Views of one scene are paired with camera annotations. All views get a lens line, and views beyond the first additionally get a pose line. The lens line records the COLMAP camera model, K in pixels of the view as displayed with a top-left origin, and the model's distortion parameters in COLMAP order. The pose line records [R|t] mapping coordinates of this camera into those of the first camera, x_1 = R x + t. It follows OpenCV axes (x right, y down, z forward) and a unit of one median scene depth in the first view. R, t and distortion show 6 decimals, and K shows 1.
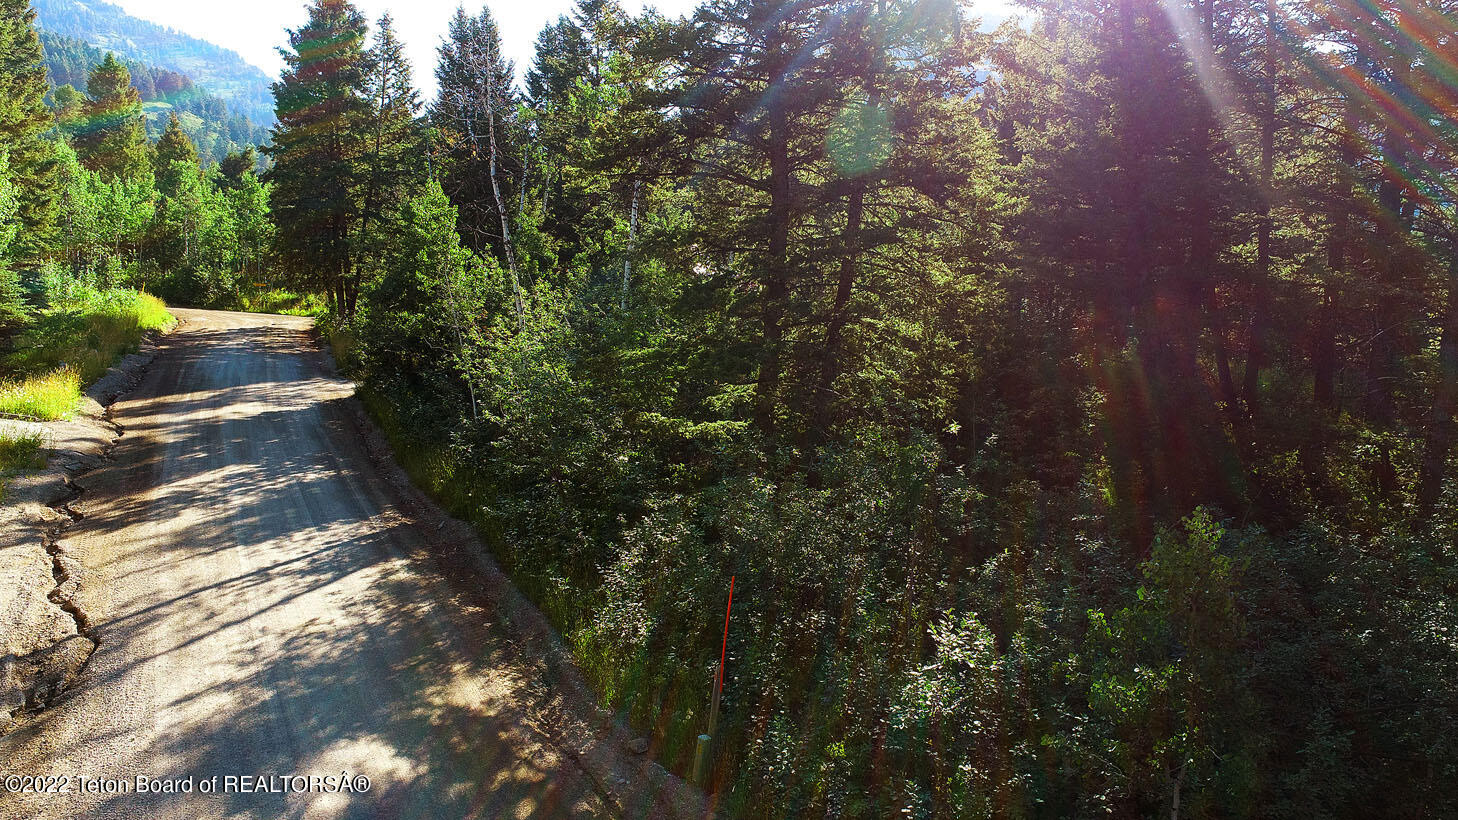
lens RADIAL K [[1034.3, 0, 729.4], [0, 1034.3, 417.2], [0, 0, 1]] dist [0.006341, 0.002535]
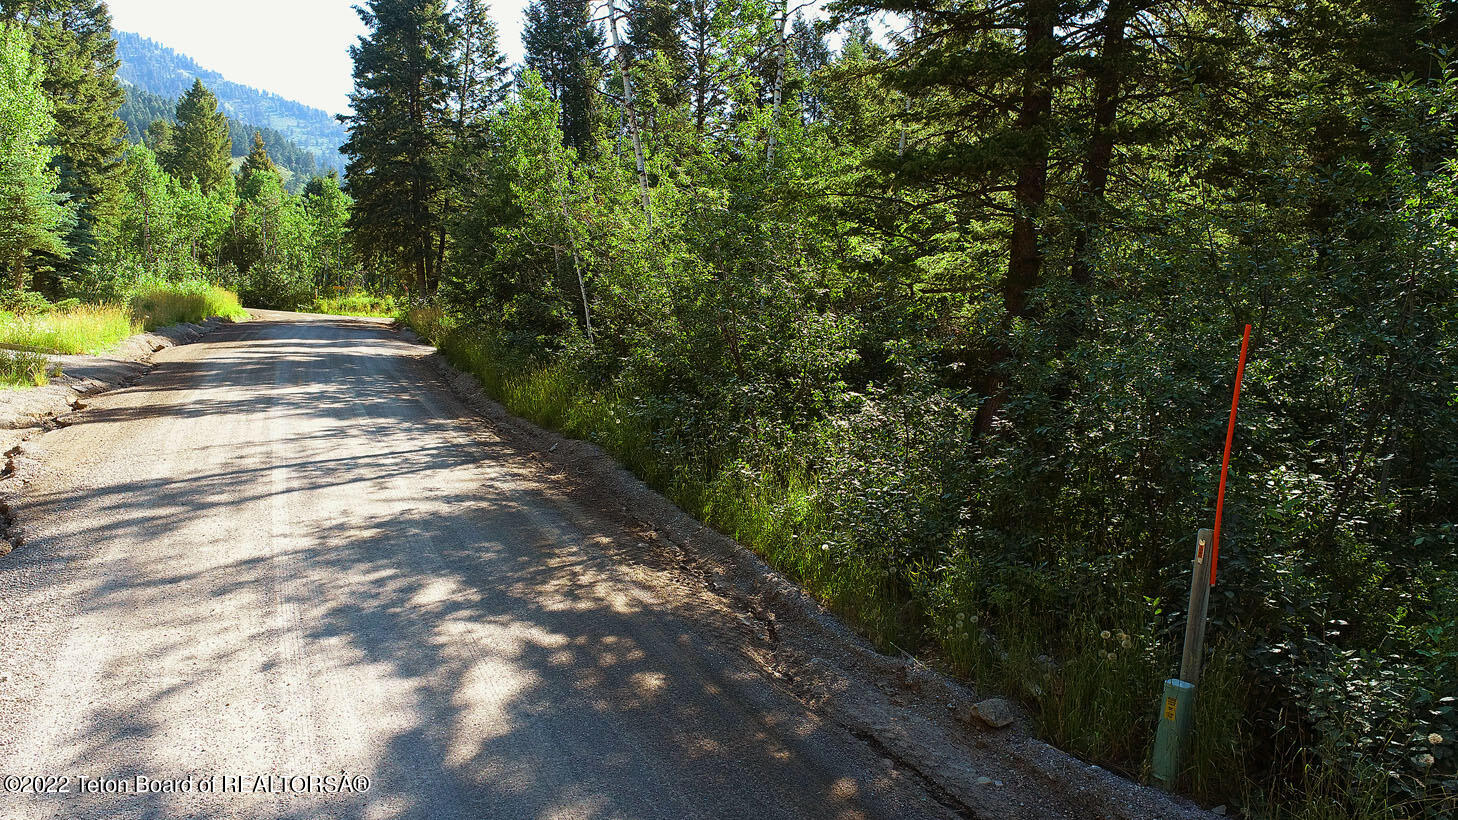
lens RADIAL K [[1034.3, 0, 730.0], [0, 1034.3, 403.3], [0, 0, 1]] dist [0.006341, 0.002535]
pose [[0.997515, -0.015099, -0.068815, -0.040174], [0.011546, 0.998594, -0.051733, 0.043136], [0.069499, 0.050810, 0.996287, 0.108632]]
